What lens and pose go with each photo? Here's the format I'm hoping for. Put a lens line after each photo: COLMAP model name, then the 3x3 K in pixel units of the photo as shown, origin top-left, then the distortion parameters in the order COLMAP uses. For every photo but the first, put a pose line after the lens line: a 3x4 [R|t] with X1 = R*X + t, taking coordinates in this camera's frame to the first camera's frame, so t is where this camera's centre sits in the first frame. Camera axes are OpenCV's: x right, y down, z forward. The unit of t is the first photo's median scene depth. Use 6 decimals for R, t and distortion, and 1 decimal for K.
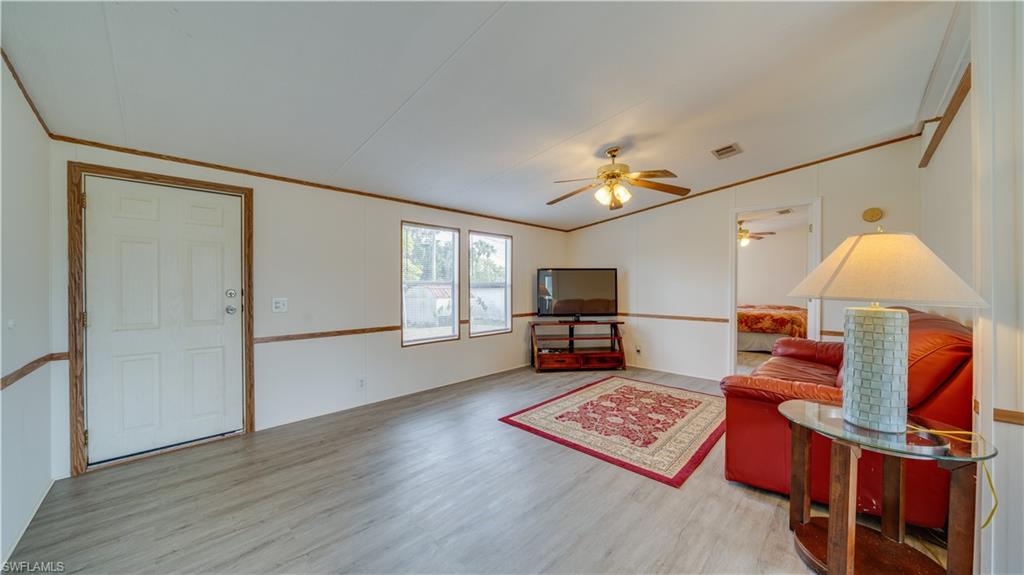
lens RADIAL K [[354.7, 0, 510.3], [0, 354.7, 287.1], [0, 0, 1]] dist [-0.002026, -0.000157]
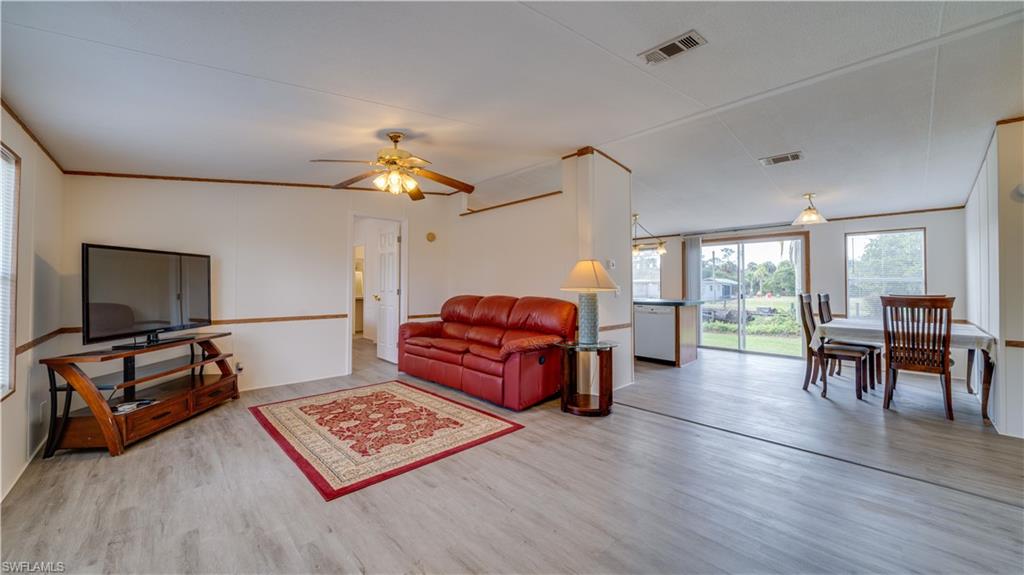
lens RADIAL K [[375.2, 0, 512.4], [0, 375.2, 282.8], [0, 0, 1]] dist [0.001095, -0.000175]
pose [[0.028666, 0.004828, 0.999577, -0.638651], [-0.001722, 0.999987, -0.004781, 0.002335], [-0.999588, -0.001584, 0.028674, 0.634206]]
